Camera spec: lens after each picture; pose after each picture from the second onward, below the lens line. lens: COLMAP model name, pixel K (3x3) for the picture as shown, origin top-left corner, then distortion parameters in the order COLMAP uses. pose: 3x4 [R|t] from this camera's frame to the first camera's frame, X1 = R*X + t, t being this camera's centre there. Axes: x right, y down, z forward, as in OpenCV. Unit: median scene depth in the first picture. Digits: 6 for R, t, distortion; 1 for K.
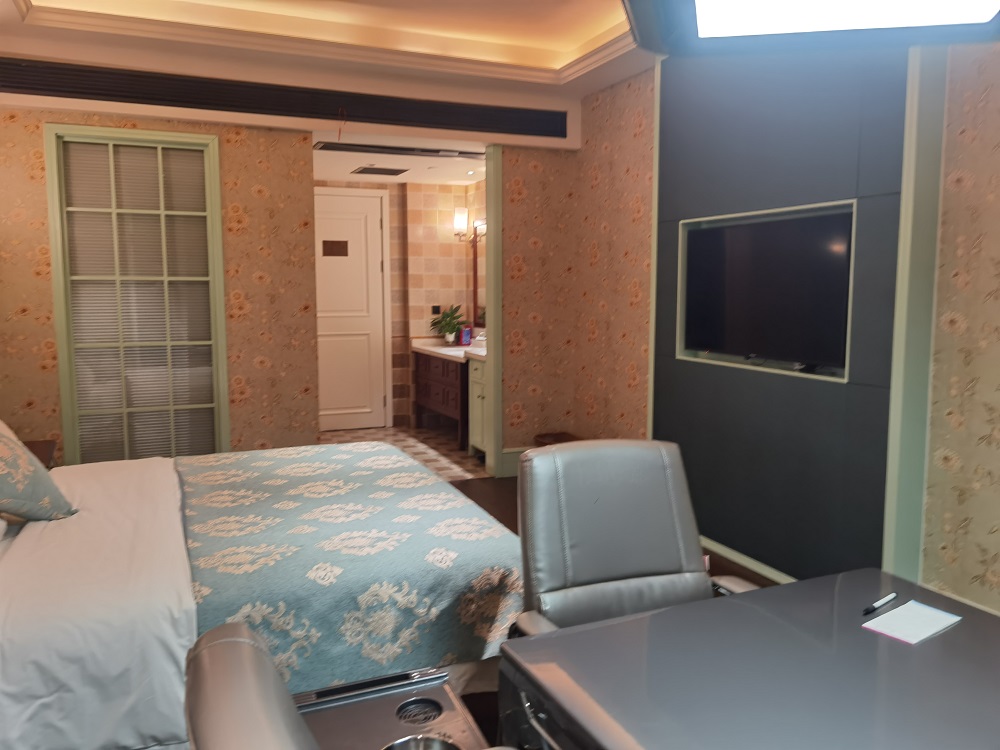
lens RADIAL K [[793.0, 0, 510.3], [0, 793.0, 374.8], [0, 0, 1]] dist [0.028540, -0.031452]
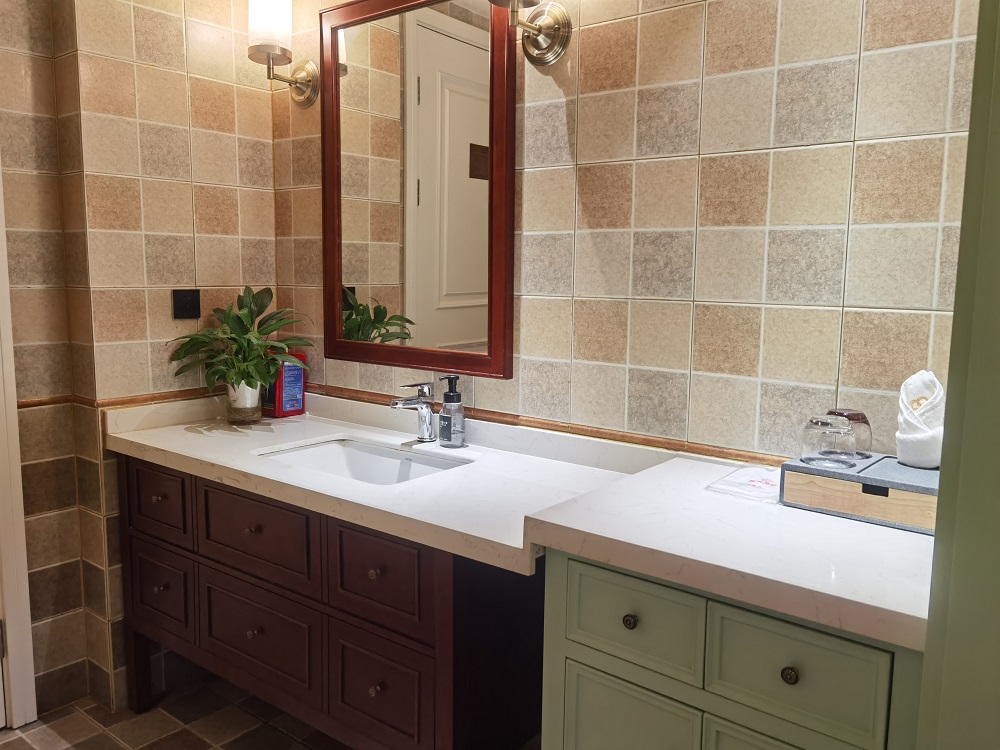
lens RADIAL K [[793.0, 0, 498.7], [0, 793.0, 361.5], [0, 0, 1]] dist [0.028540, -0.031452]
pose [[0.875747, -0.043122, 0.480840, -0.136191], [0.033952, 0.999038, 0.027759, -0.064617], [-0.481575, -0.007985, 0.876369, 0.681185]]
